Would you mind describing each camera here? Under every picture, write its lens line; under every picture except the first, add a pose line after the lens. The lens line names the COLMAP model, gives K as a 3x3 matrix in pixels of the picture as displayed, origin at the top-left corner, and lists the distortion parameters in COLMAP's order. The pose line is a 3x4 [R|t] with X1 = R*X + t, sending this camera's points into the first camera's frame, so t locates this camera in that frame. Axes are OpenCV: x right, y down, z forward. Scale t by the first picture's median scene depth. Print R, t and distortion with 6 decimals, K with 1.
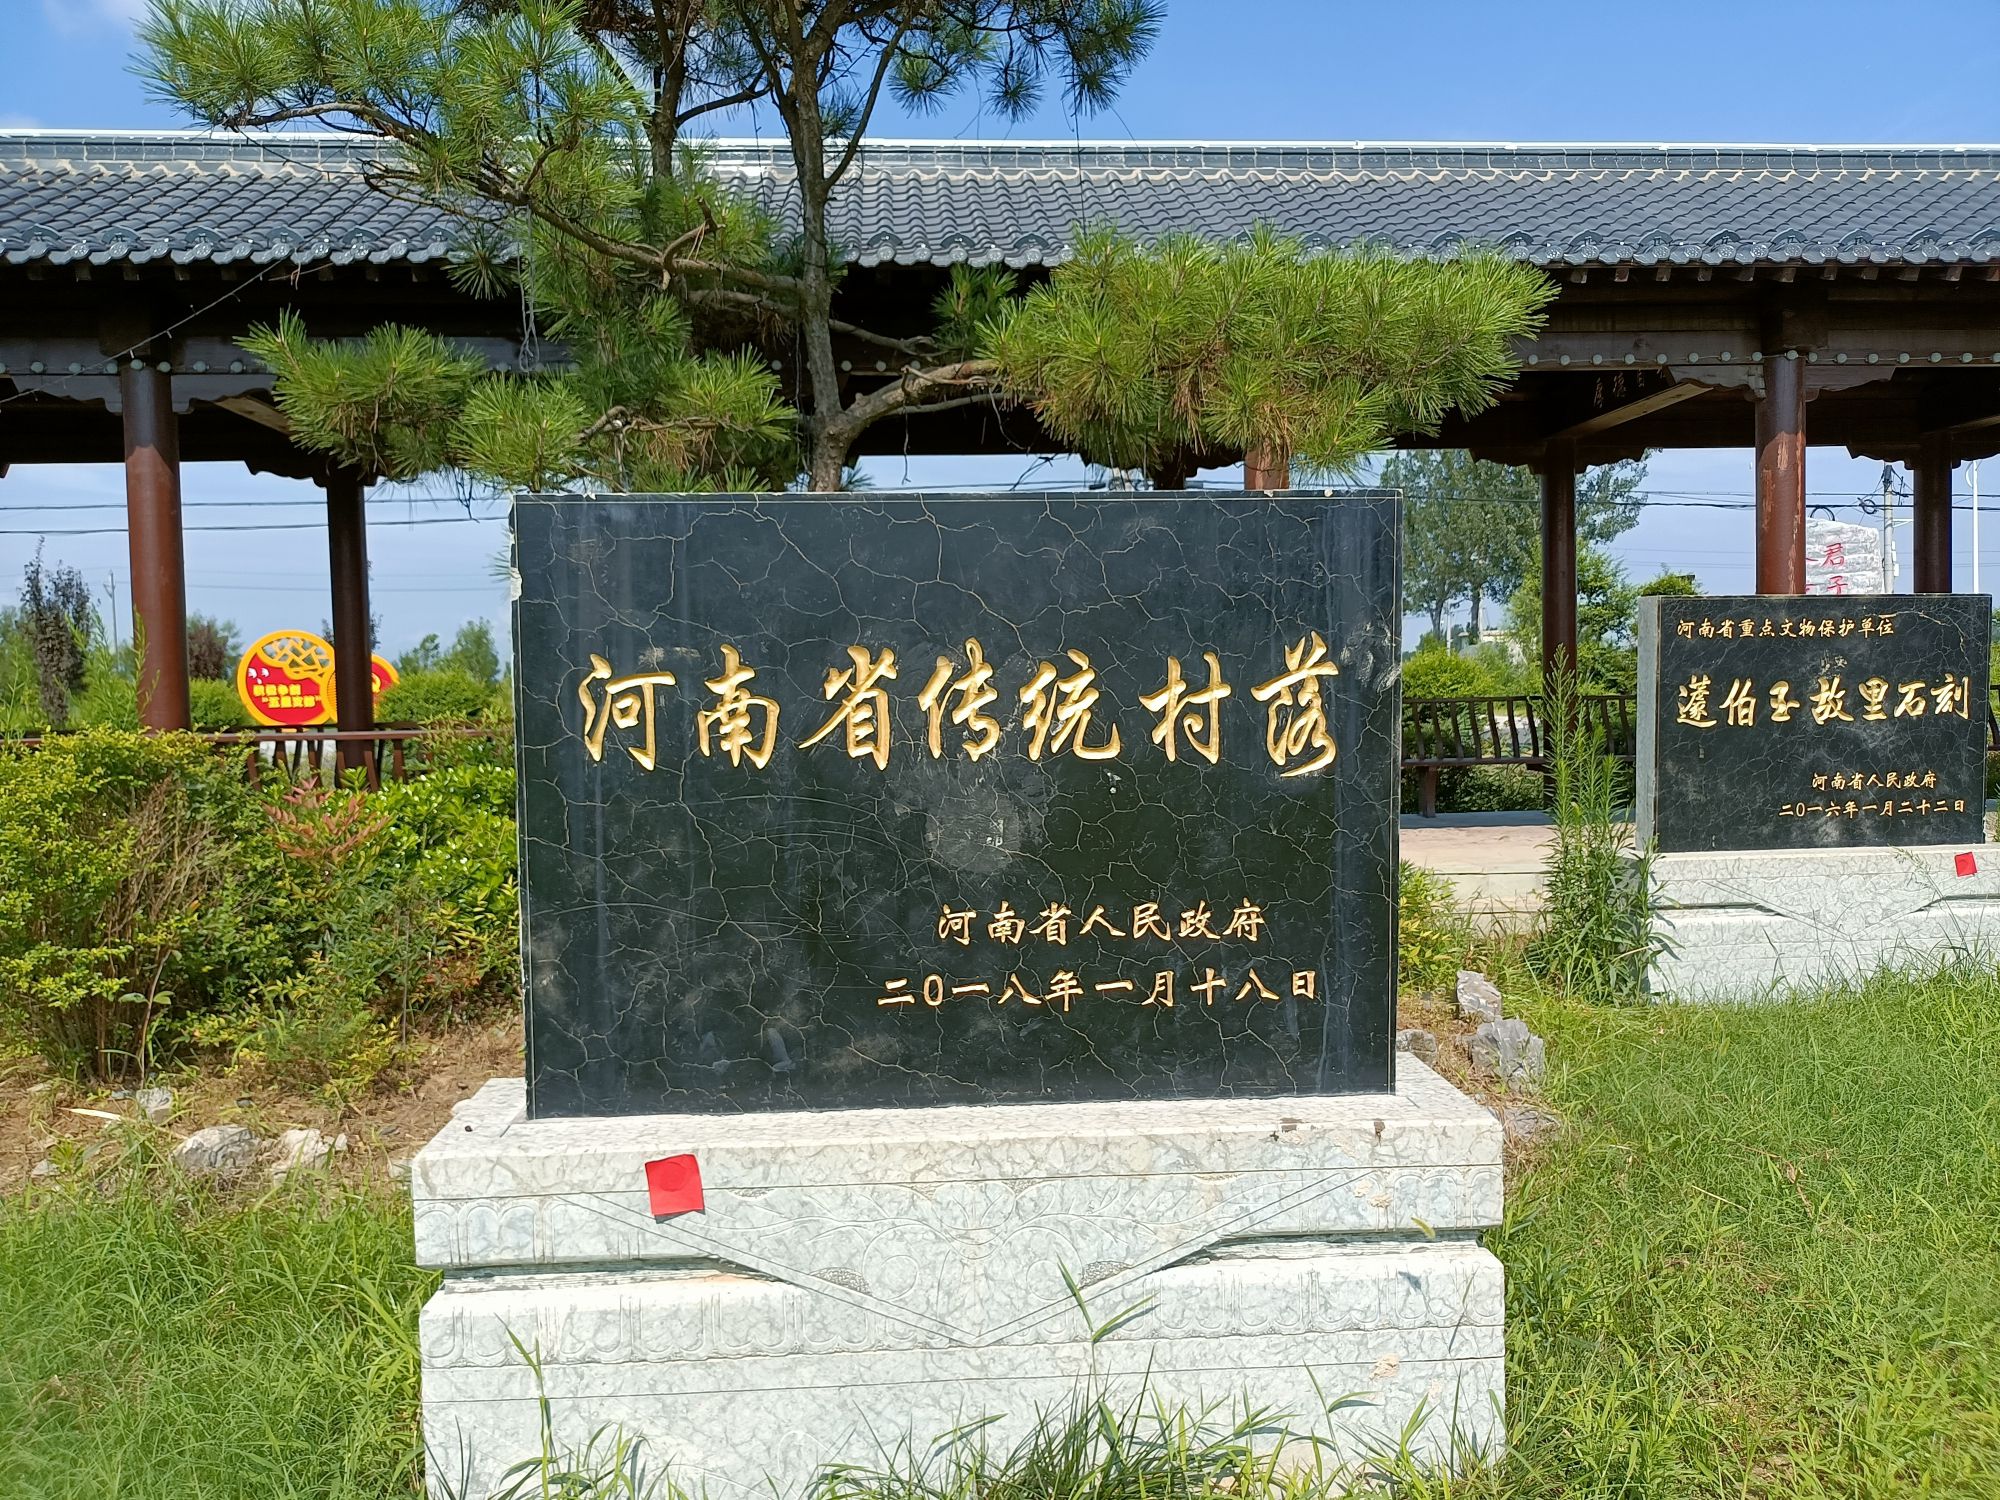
lens RADIAL K [[1509.5, 0, 998.9], [0, 1509.5, 748.8], [0, 0, 1]] dist [0.024507, -0.002481]
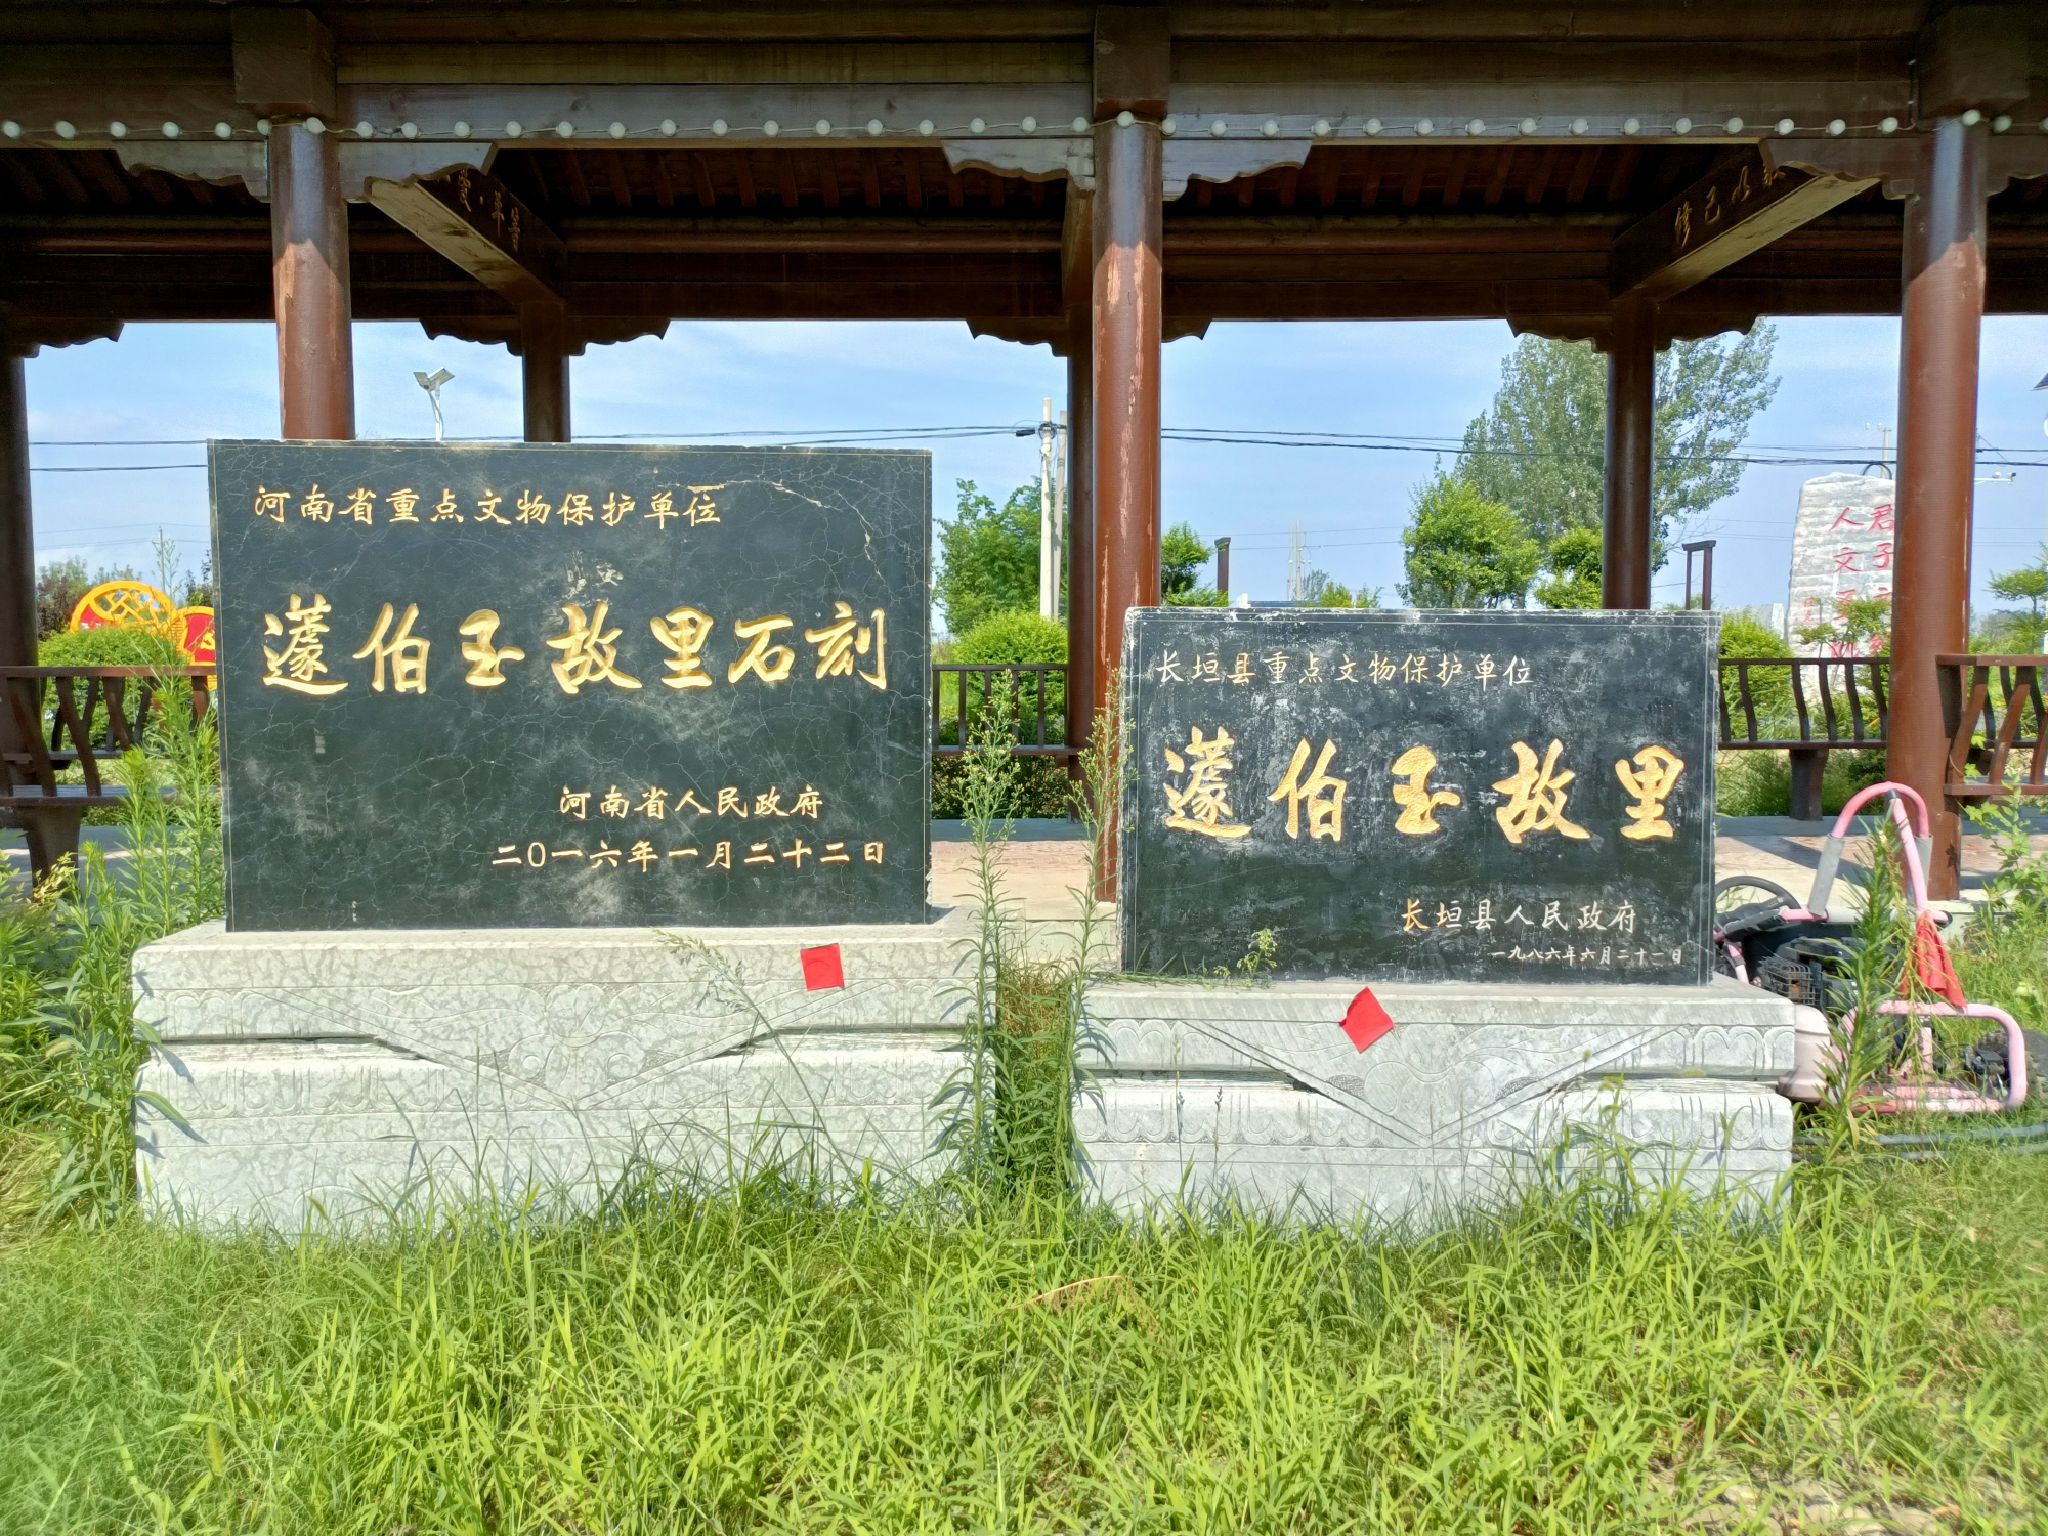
lens RADIAL K [[1545.8, 0, 1024.9], [0, 1545.8, 770.2], [0, 0, 1]] dist [0.024507, -0.002481]
pose [[0.996749, 0.020339, -0.077963, 0.737042], [-0.018301, 0.999474, 0.026768, -0.006849], [0.078467, -0.025254, 0.996597, 0.476492]]
